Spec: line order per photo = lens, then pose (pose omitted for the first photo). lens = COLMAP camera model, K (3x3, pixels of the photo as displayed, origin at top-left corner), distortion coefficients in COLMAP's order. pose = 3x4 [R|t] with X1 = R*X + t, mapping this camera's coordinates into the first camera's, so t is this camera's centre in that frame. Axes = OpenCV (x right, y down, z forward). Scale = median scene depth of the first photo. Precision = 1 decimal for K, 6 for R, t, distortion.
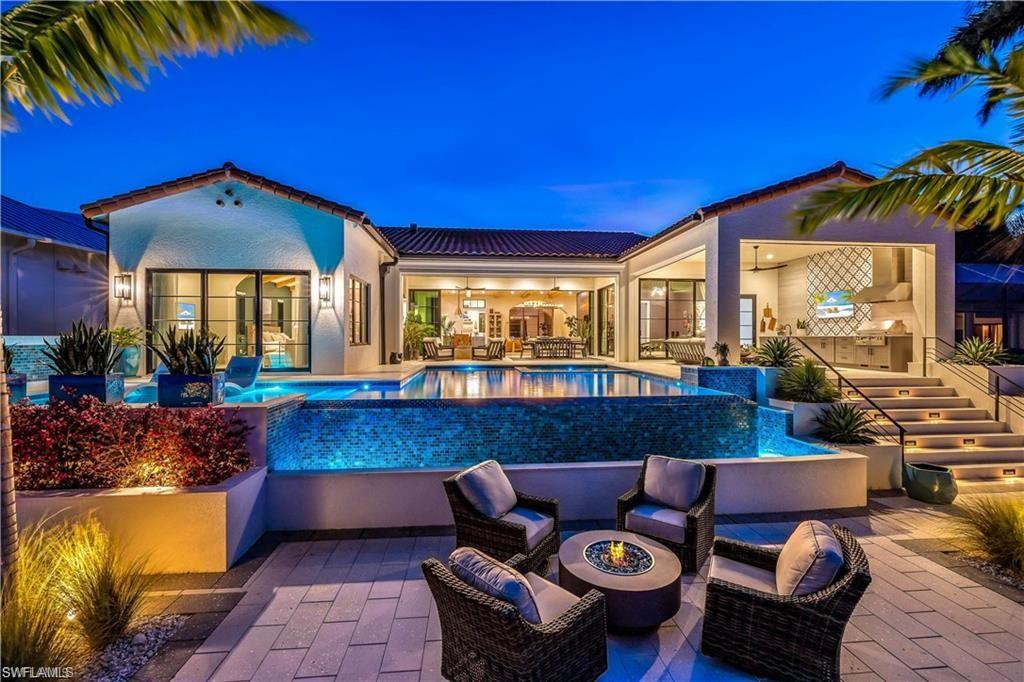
lens RADIAL K [[438.7, 0, 503.8], [0, 438.7, 337.6], [0, 0, 1]] dist [0.006080, -0.000105]
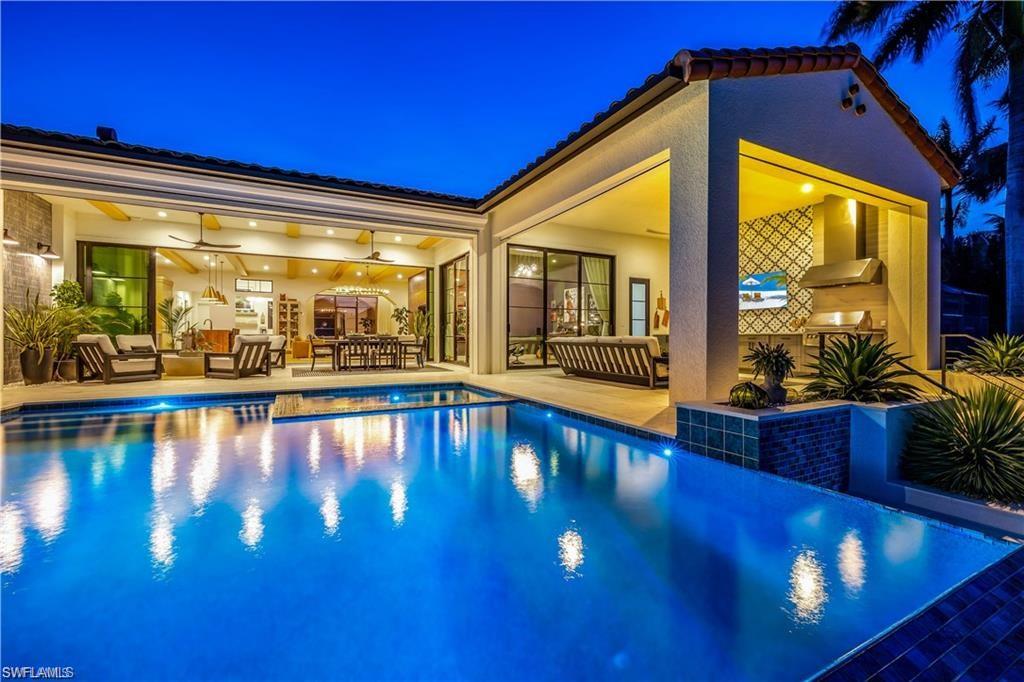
lens RADIAL K [[438.7, 0, 510.9], [0, 438.7, 335.8], [0, 0, 1]] dist [0.006080, -0.000105]
pose [[0.922442, 0.002491, 0.386127, 0.060715], [-0.001478, 0.999995, -0.002922, 0.002536], [-0.386133, 0.002124, 0.922441, 0.379772]]
